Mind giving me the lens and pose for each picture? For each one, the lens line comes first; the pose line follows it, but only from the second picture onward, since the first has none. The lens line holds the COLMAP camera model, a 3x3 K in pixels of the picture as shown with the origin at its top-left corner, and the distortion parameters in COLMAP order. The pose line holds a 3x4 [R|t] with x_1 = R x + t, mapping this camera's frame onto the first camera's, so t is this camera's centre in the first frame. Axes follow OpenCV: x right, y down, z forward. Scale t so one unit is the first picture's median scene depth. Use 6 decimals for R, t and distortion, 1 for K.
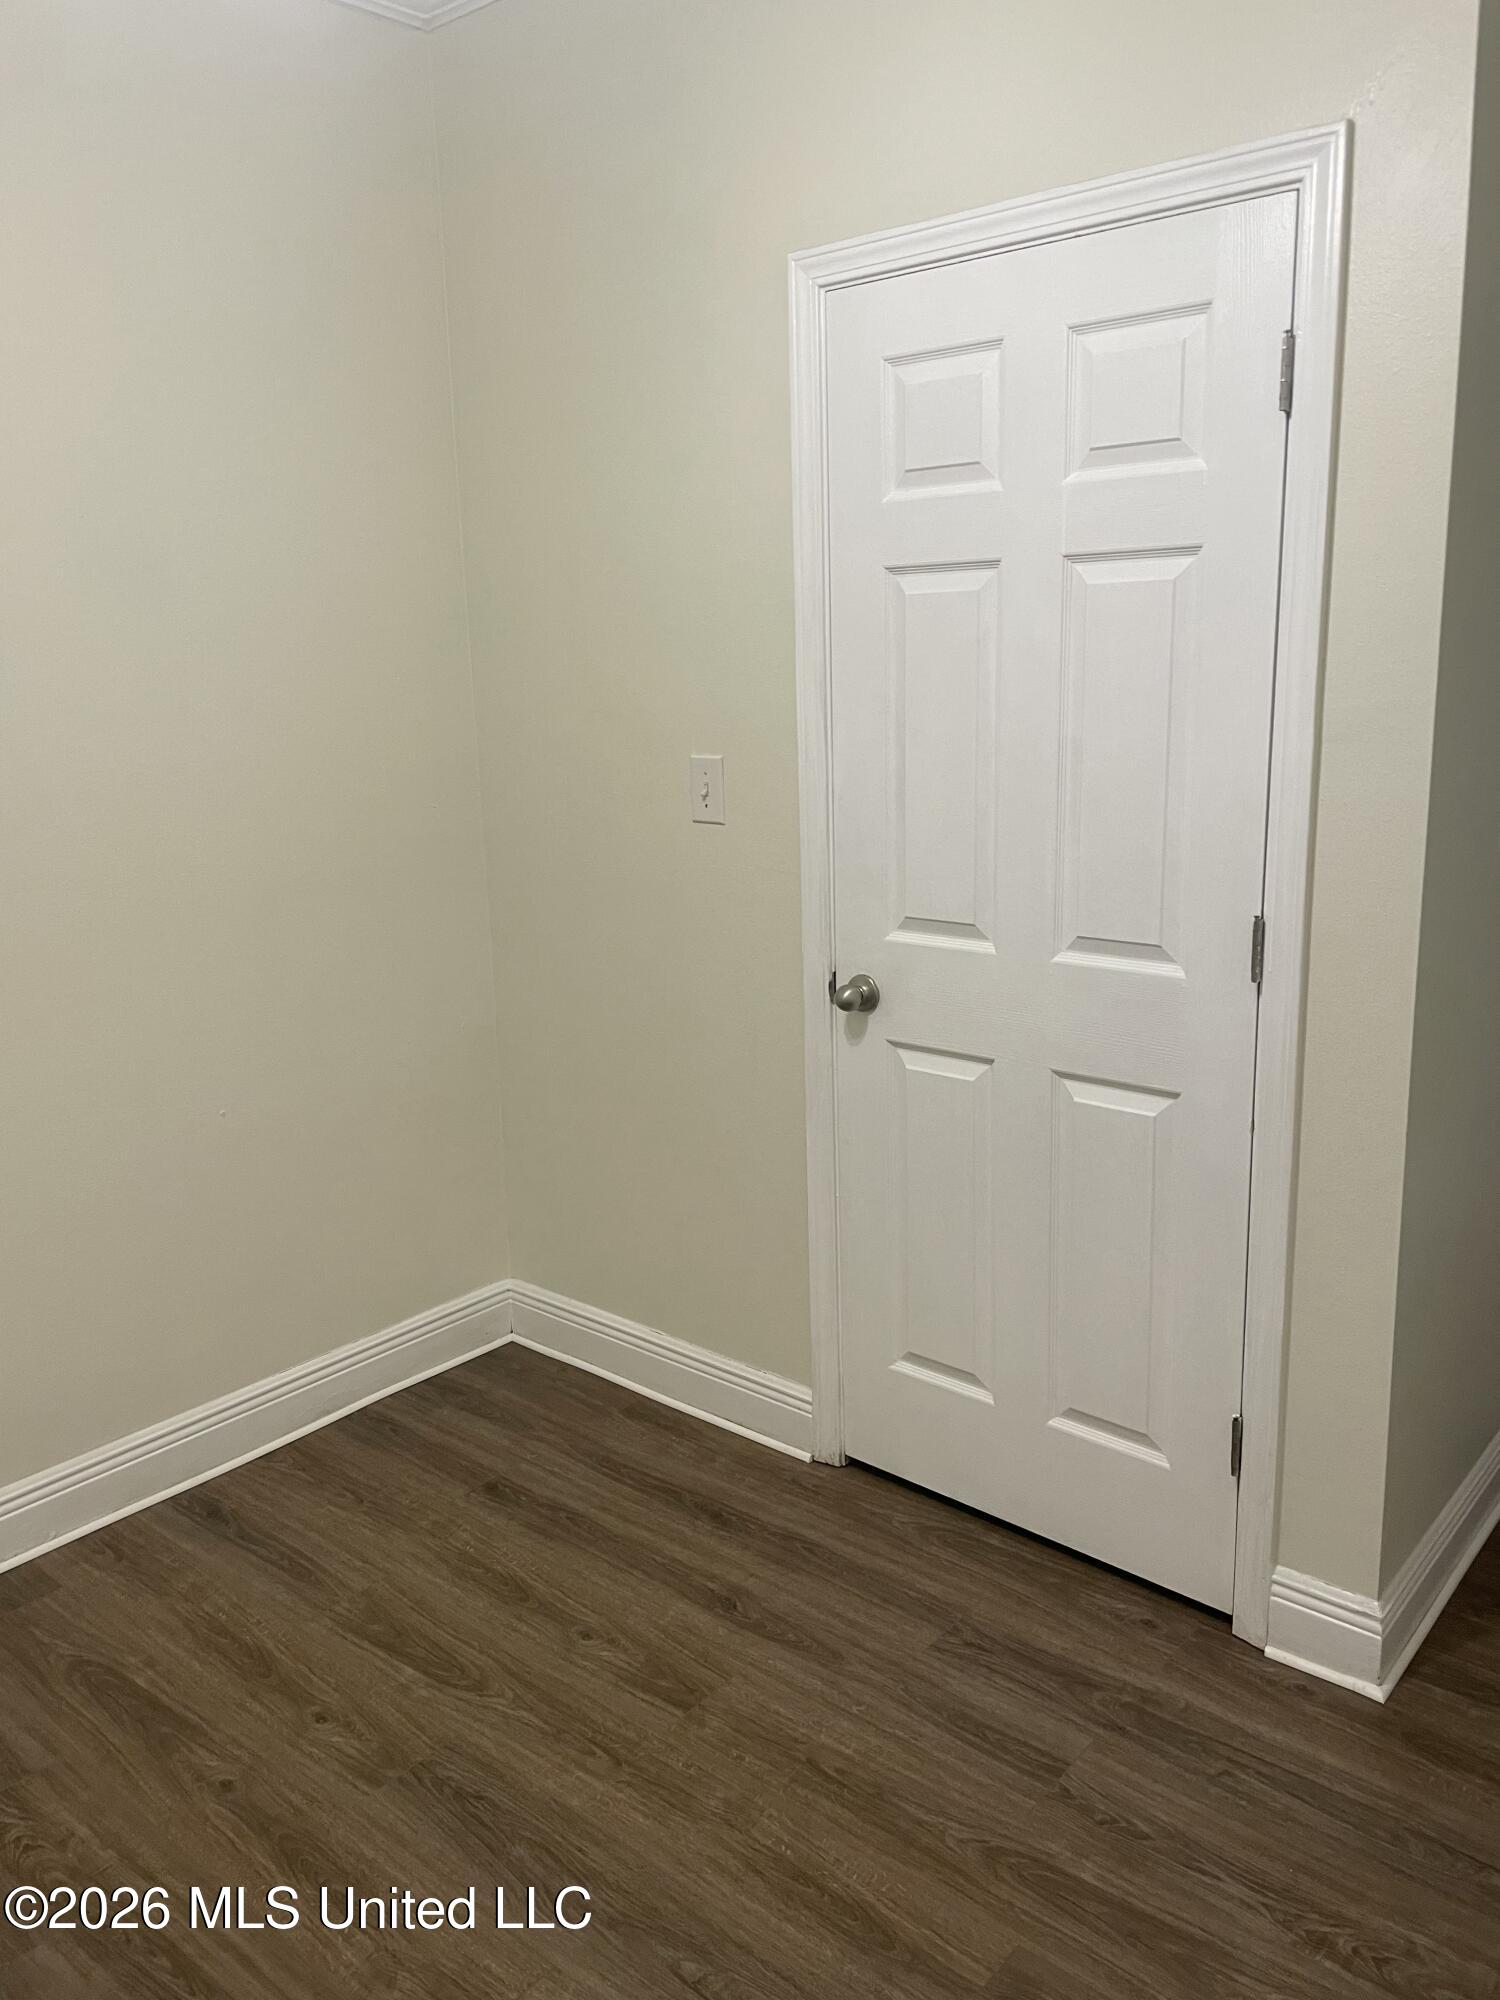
lens RADIAL K [[1507.2, 0, 788.9], [0, 1507.2, 986.9], [0, 0, 1]] dist [0.083143, -0.118921]
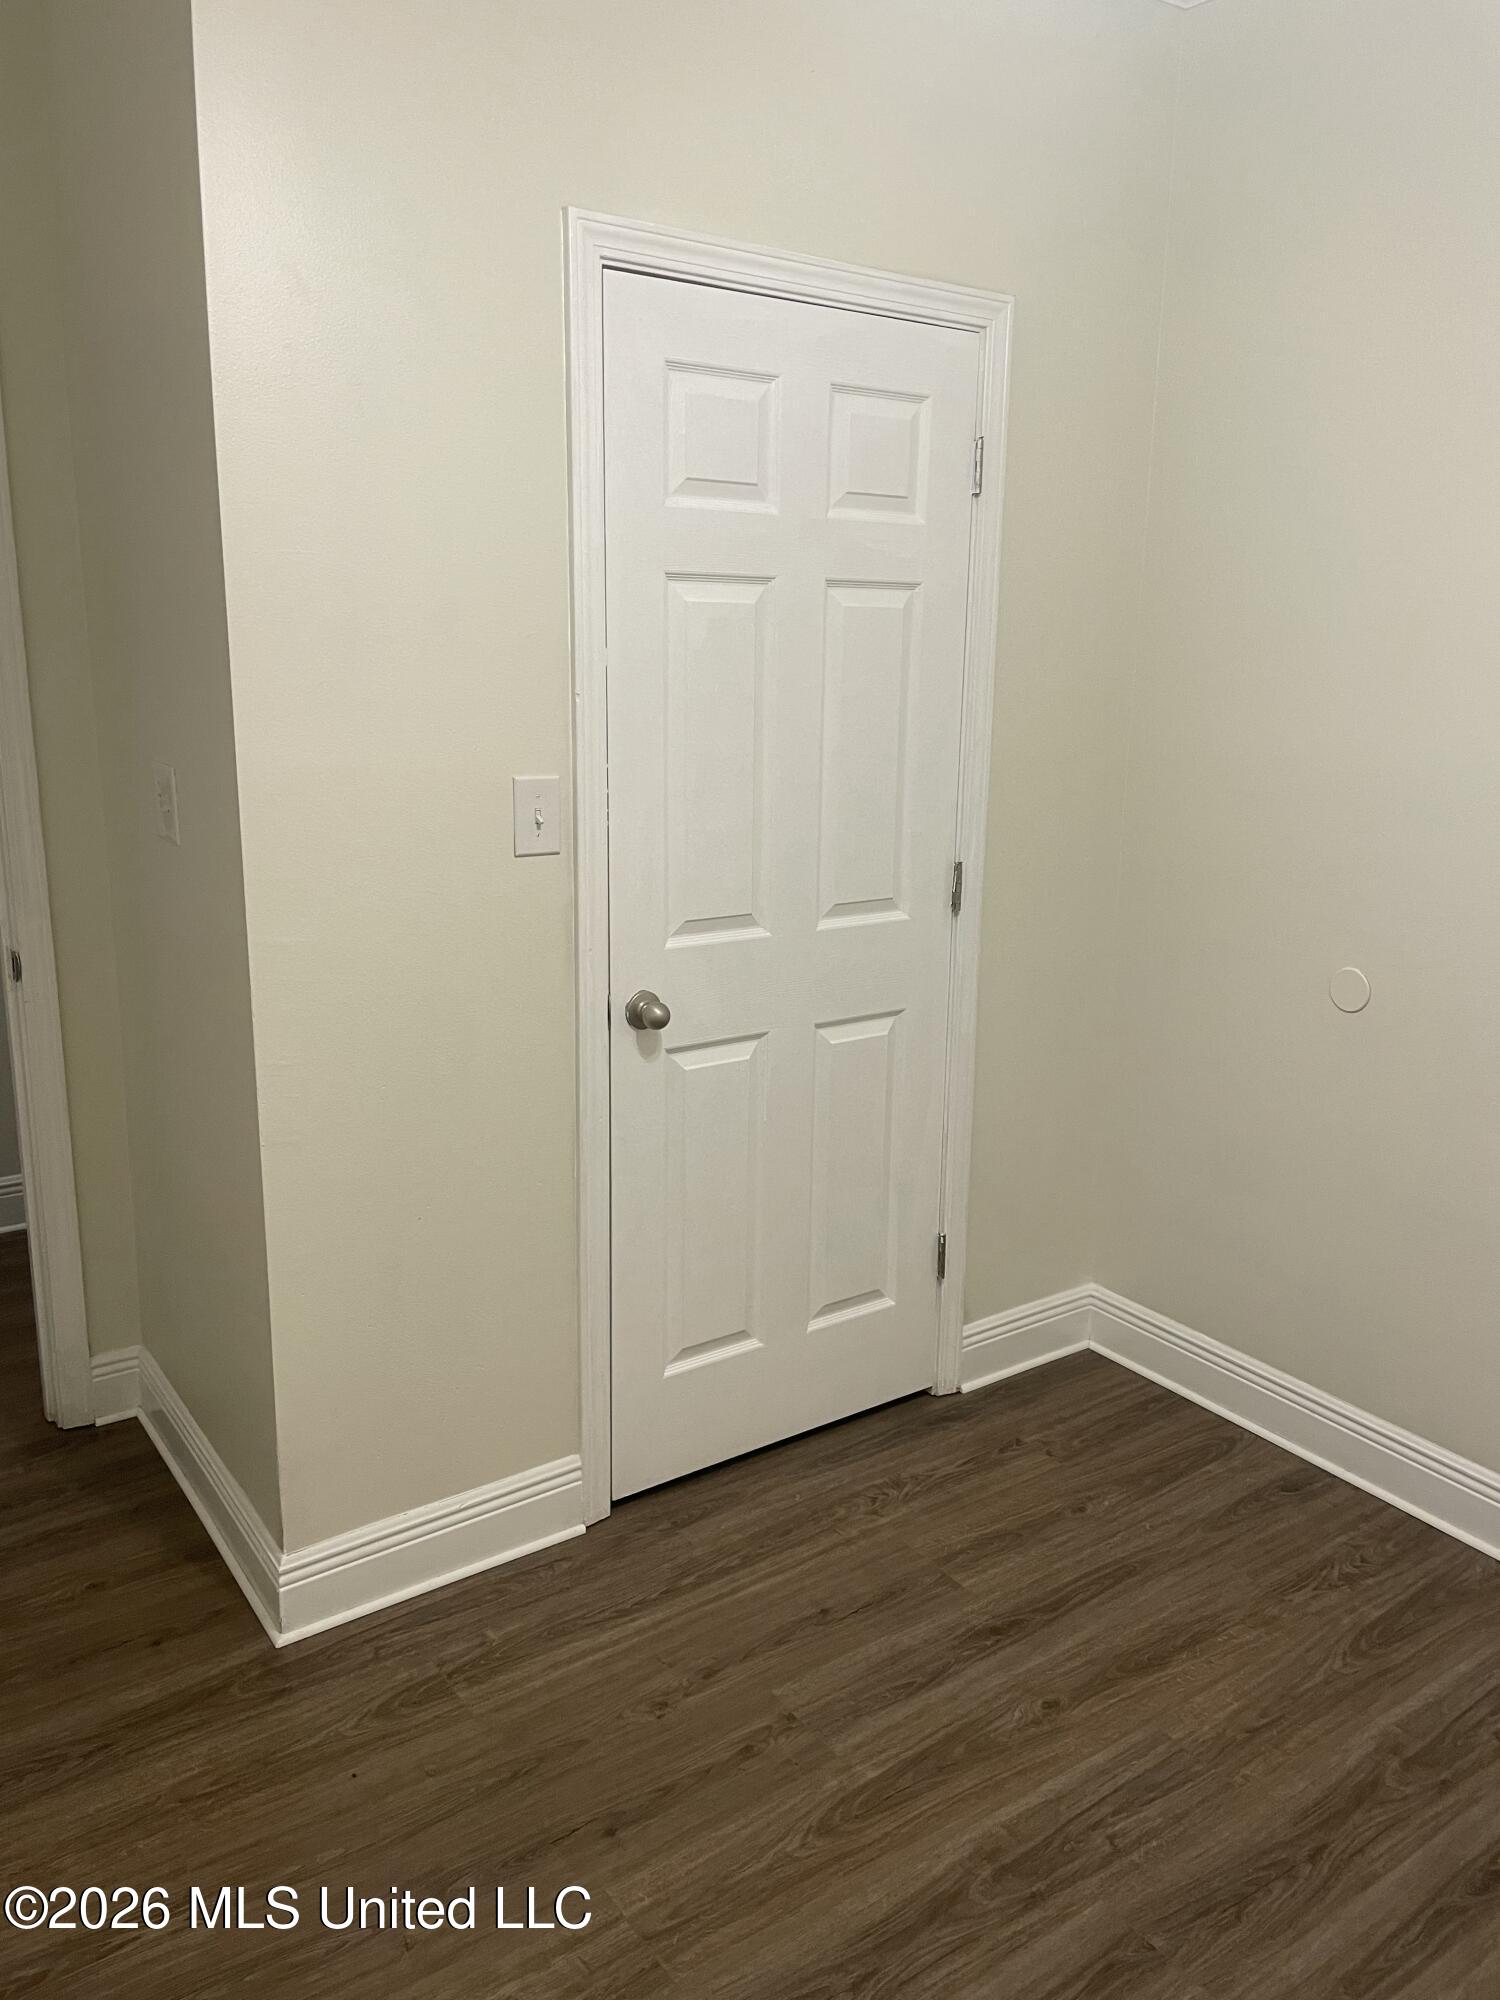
lens RADIAL K [[1514.5, 0, 756.6], [0, 1514.5, 1029.9], [0, 0, 1]] dist [0.098024, -0.127903]
pose [[0.241739, -0.209495, 0.947457, -1.018464], [0.197391, 0.966617, 0.163368, -0.151615], [-0.950052, 0.147527, 0.275021, 0.778587]]
